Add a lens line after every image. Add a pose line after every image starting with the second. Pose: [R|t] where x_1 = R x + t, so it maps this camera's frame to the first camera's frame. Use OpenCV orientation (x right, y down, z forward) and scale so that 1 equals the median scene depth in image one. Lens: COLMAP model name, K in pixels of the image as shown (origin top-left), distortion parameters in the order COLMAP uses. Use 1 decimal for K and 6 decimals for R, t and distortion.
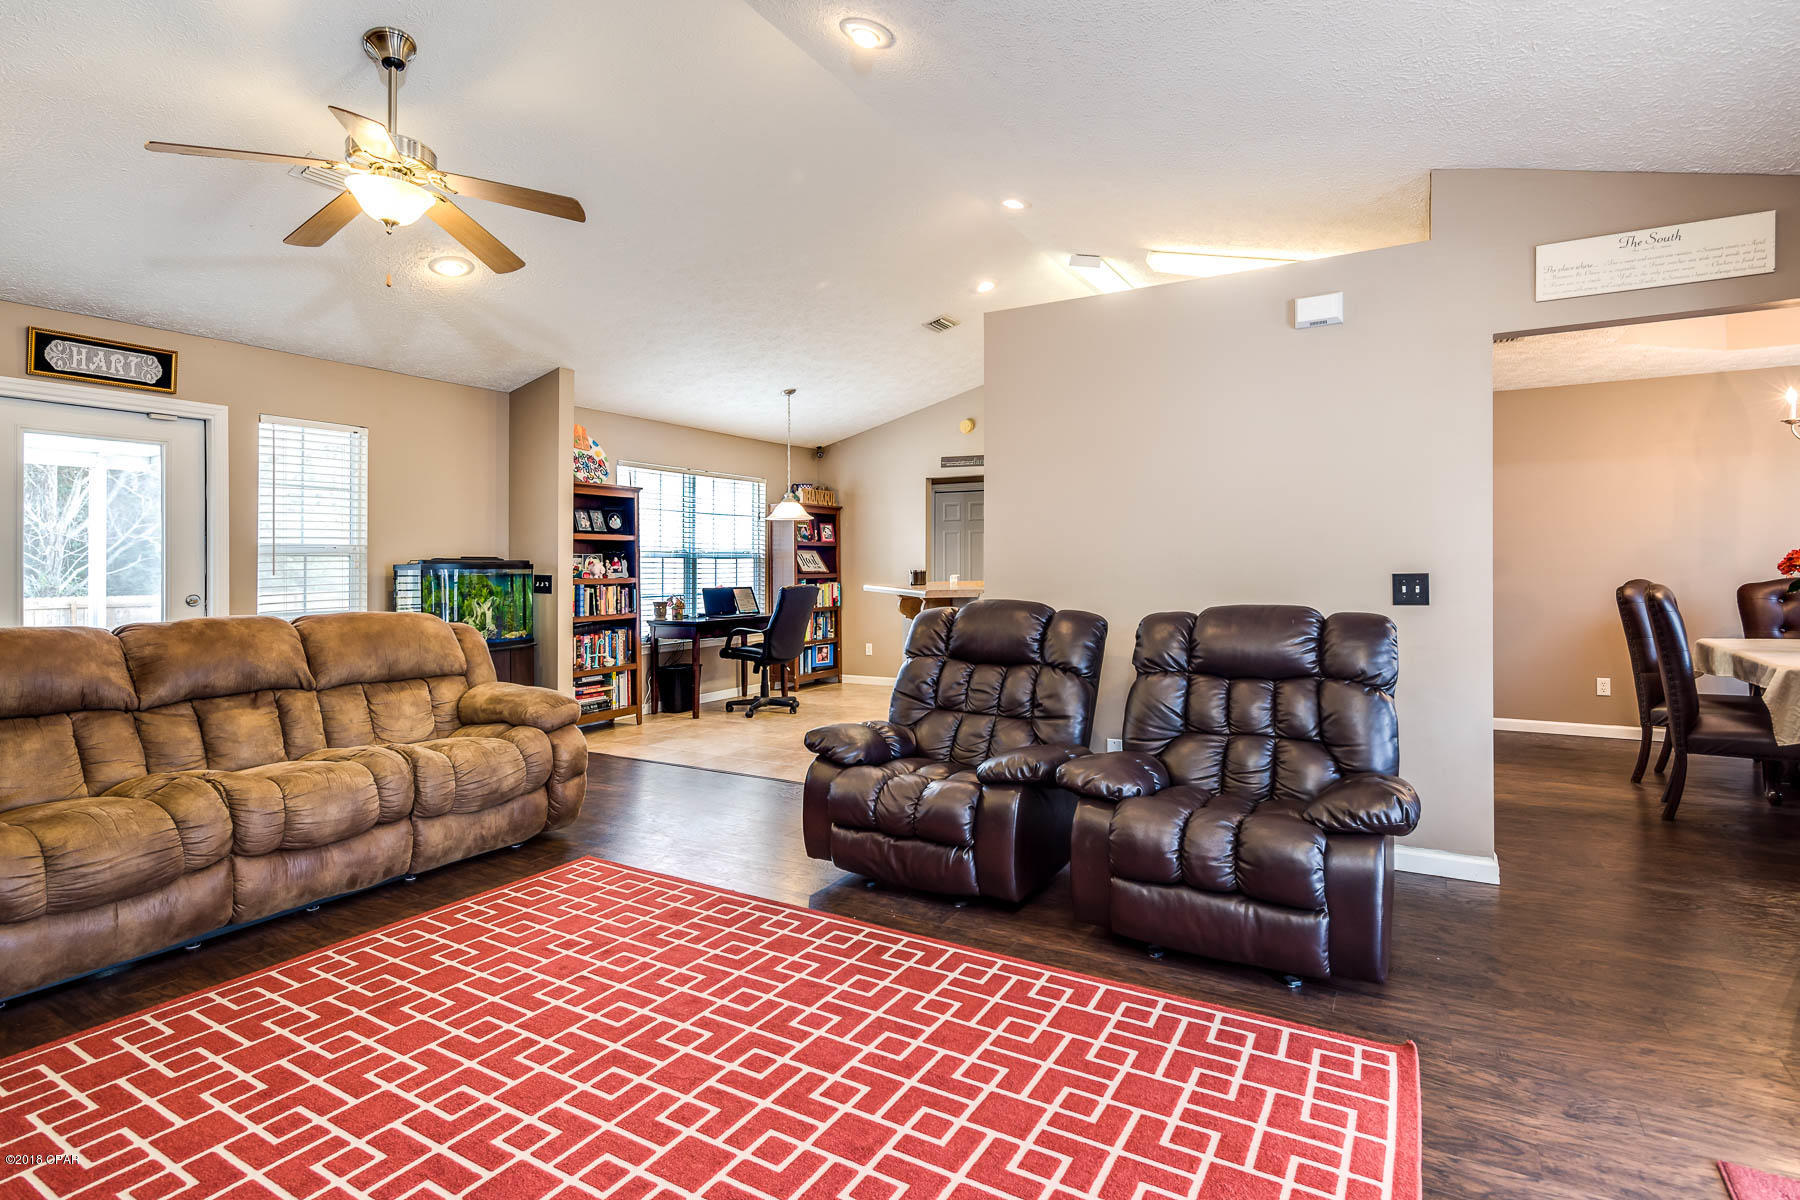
lens RADIAL K [[881.2, 0, 909.6], [0, 881.2, 574.1], [0, 0, 1]] dist [-0.004249, -0.001403]
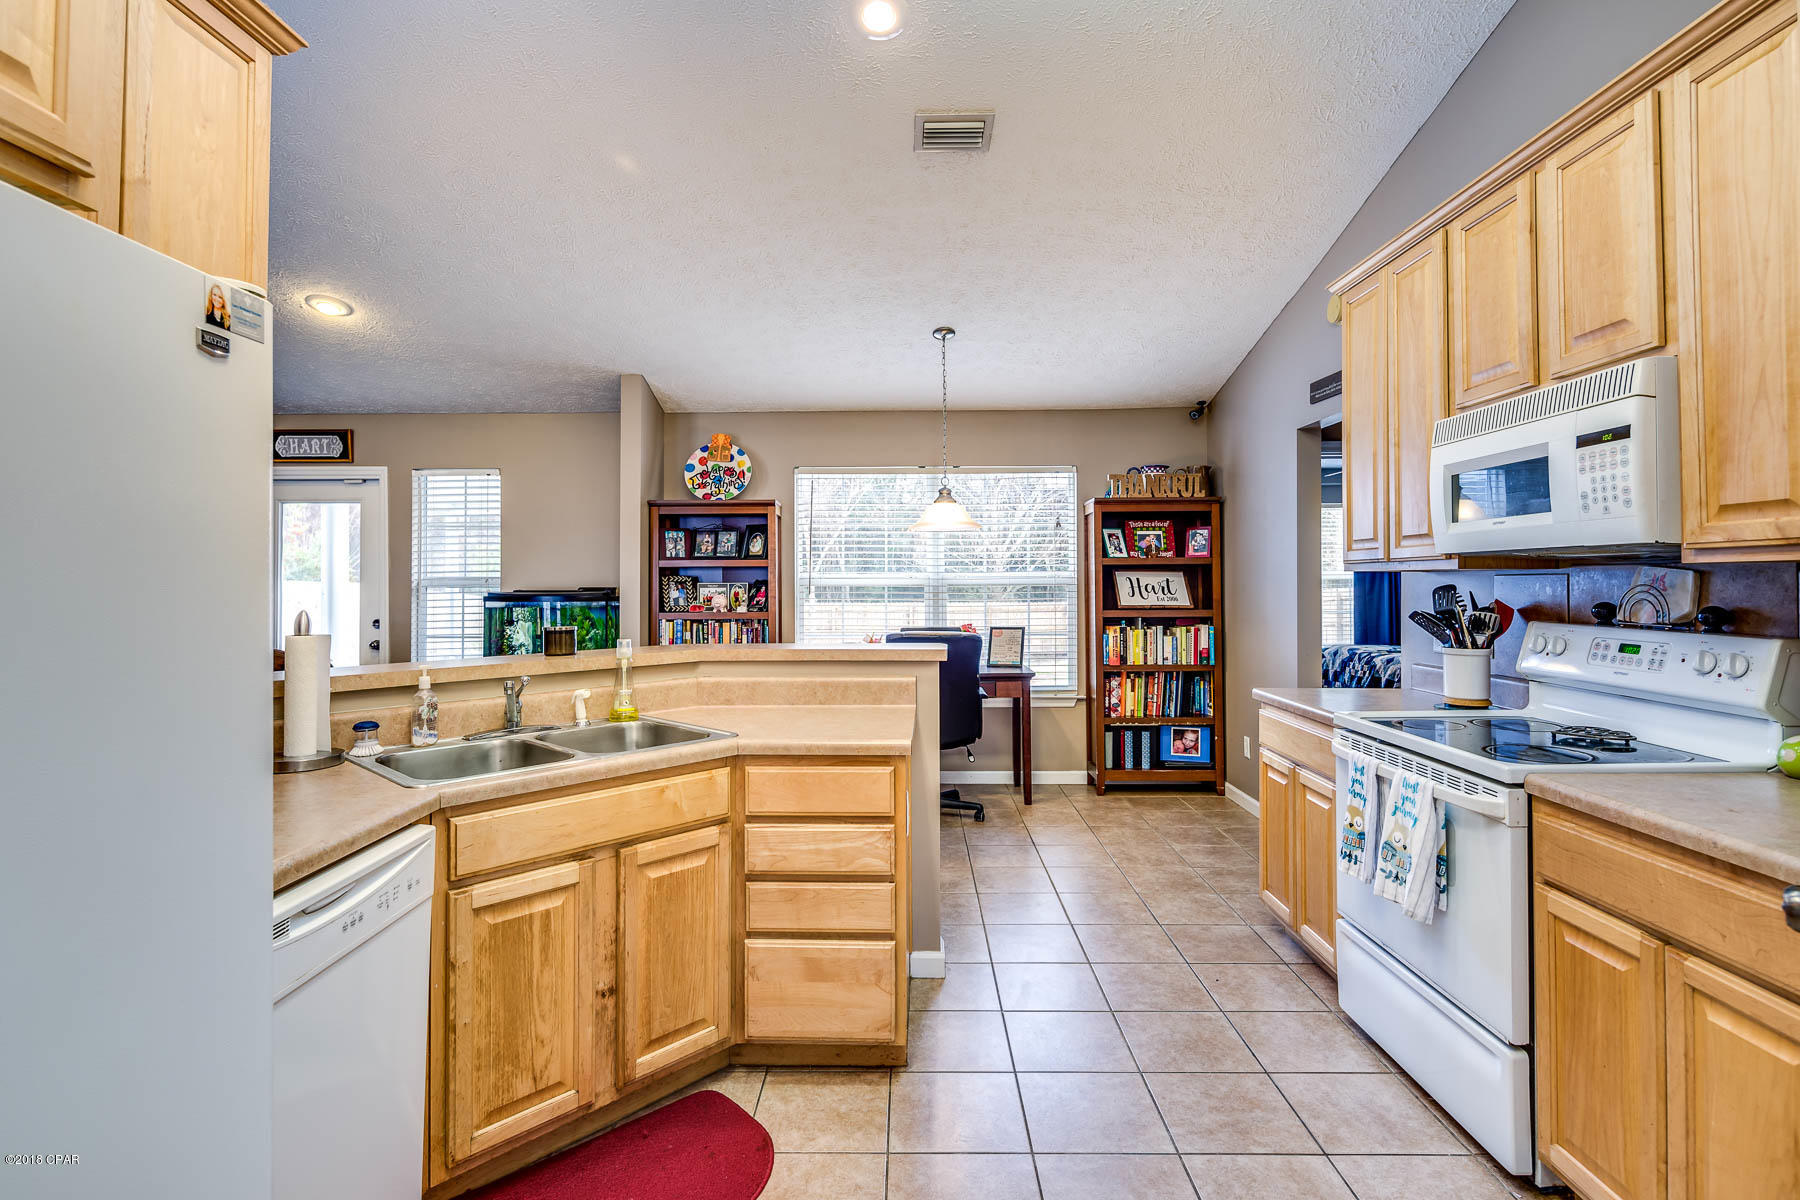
lens RADIAL K [[881.2, 0, 909.6], [0, 881.2, 574.1], [0, 0, 1]] dist [-0.004249, -0.001403]
pose [[0.496199, -0.009140, -0.868161, 0.686696], [-0.007138, 0.999868, -0.014607, -0.030063], [0.868179, 0.013445, 0.496068, 1.086724]]
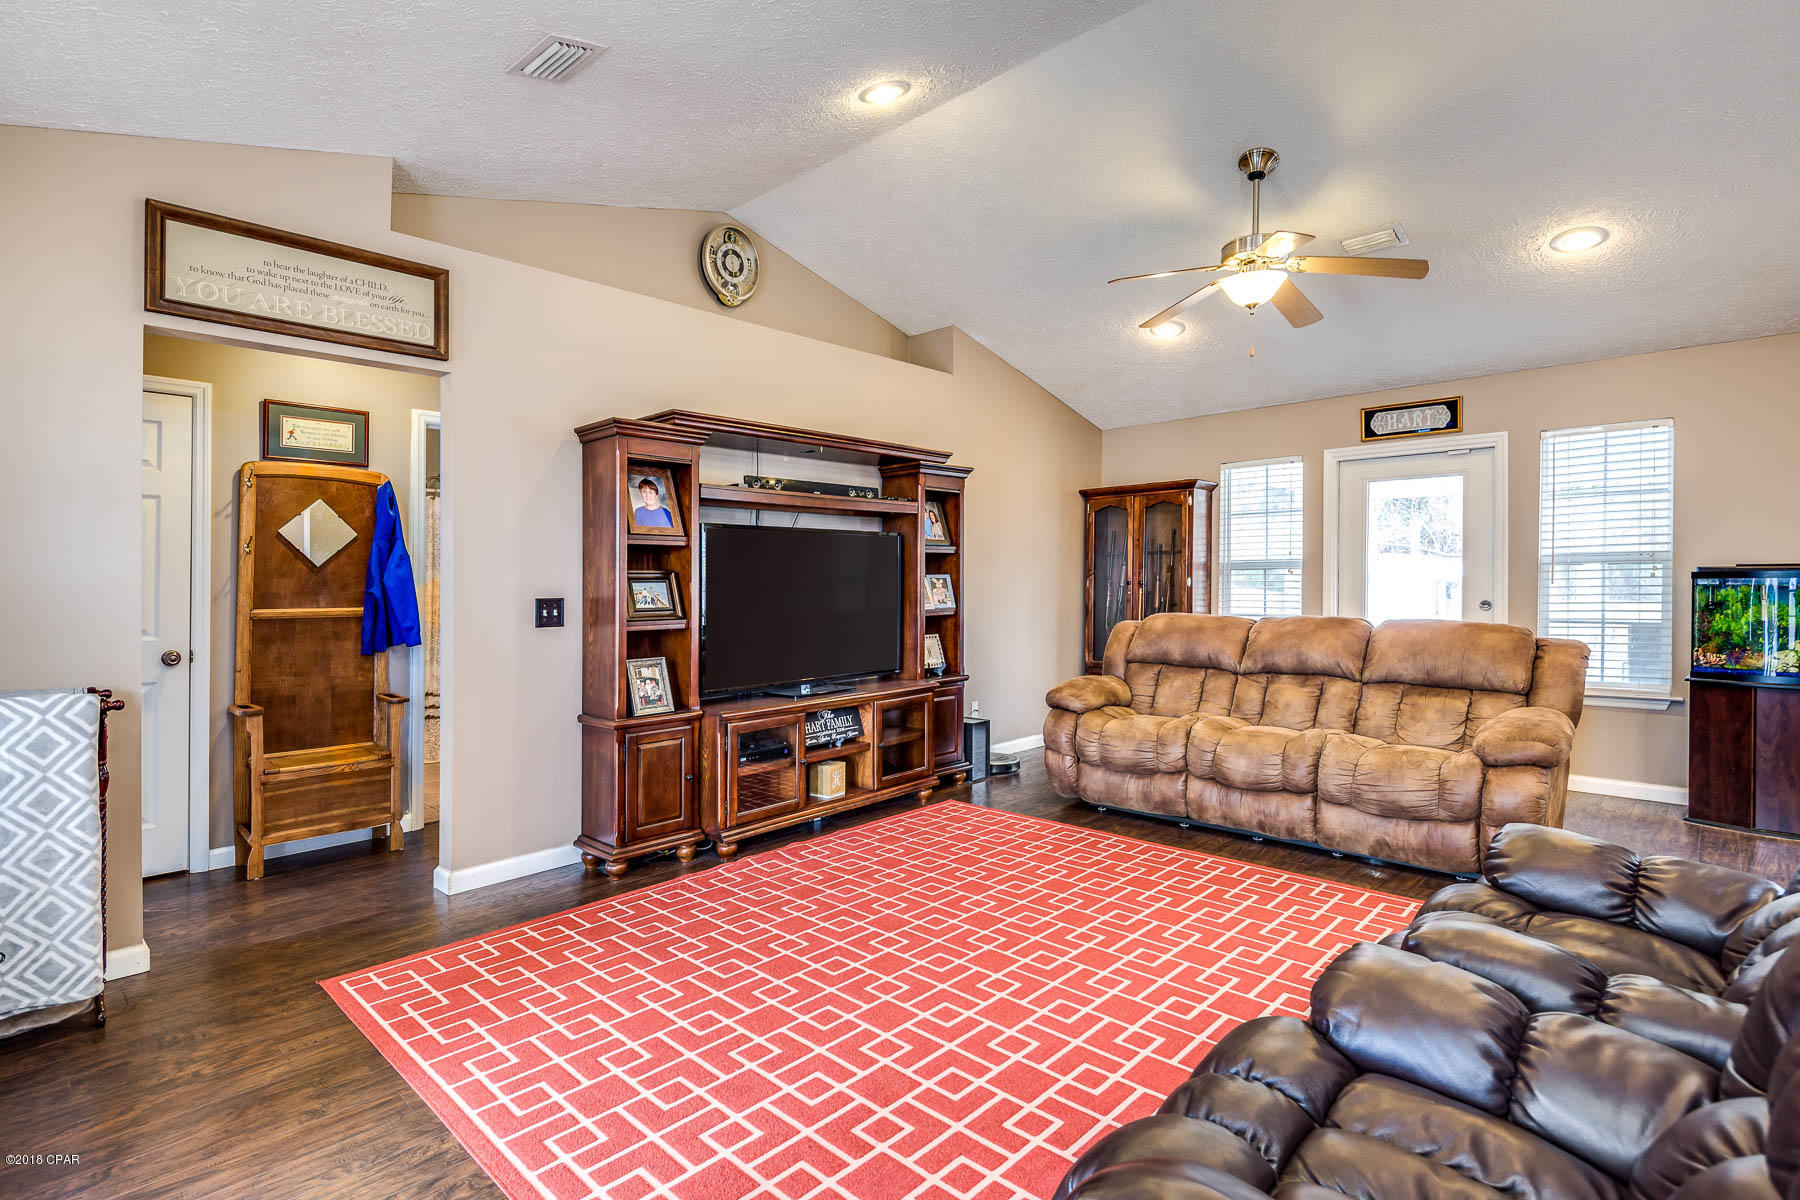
lens RADIAL K [[881.2, 0, 909.6], [0, 881.2, 574.1], [0, 0, 1]] dist [-0.004249, -0.001403]
pose [[-0.220134, -0.003014, -0.975465, 0.499303], [0.000789, 0.999994, -0.003268, -0.008506], [0.975469, -0.001489, -0.220130, 0.538984]]
